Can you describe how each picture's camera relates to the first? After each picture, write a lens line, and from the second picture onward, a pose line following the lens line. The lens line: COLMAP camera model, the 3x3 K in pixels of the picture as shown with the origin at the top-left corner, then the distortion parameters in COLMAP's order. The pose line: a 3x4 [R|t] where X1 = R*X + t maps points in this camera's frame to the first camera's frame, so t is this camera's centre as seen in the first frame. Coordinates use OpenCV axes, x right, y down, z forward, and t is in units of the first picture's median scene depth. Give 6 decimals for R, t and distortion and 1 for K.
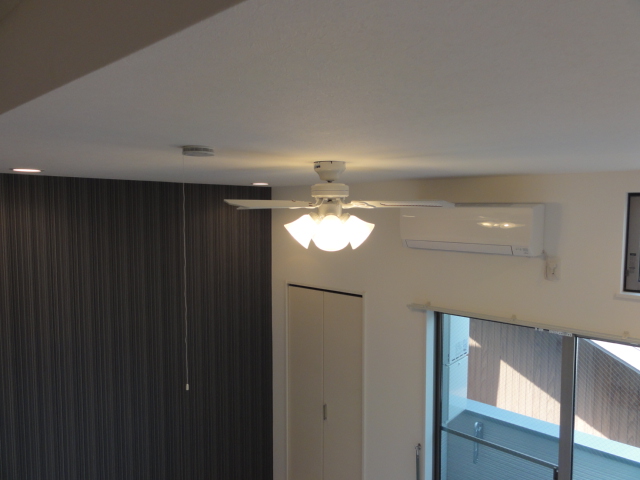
lens RADIAL K [[450.9, 0, 320.0], [0, 450.9, 240.0], [0, 0, 1]] dist [0.005305, -0.002541]
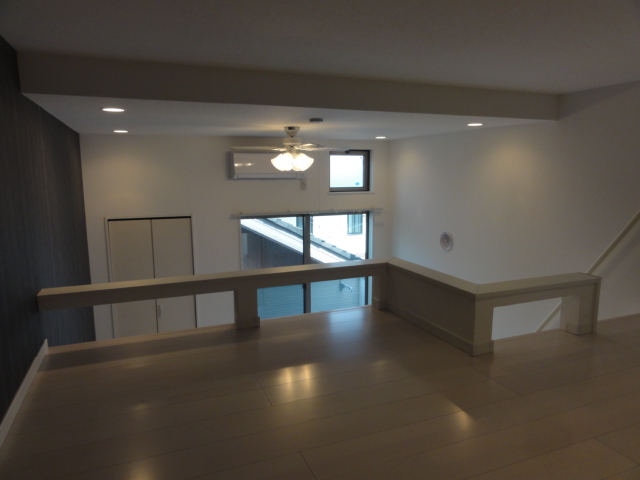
lens RADIAL K [[450.9, 0, 320.0], [0, 450.9, 240.0], [0, 0, 1]] dist [0.005305, -0.002541]
pose [[0.457865, -0.149895, 0.876294, -1.637493], [0.064250, 0.988685, 0.135549, 0.053921], [-0.886697, -0.005761, 0.462315, -0.013151]]
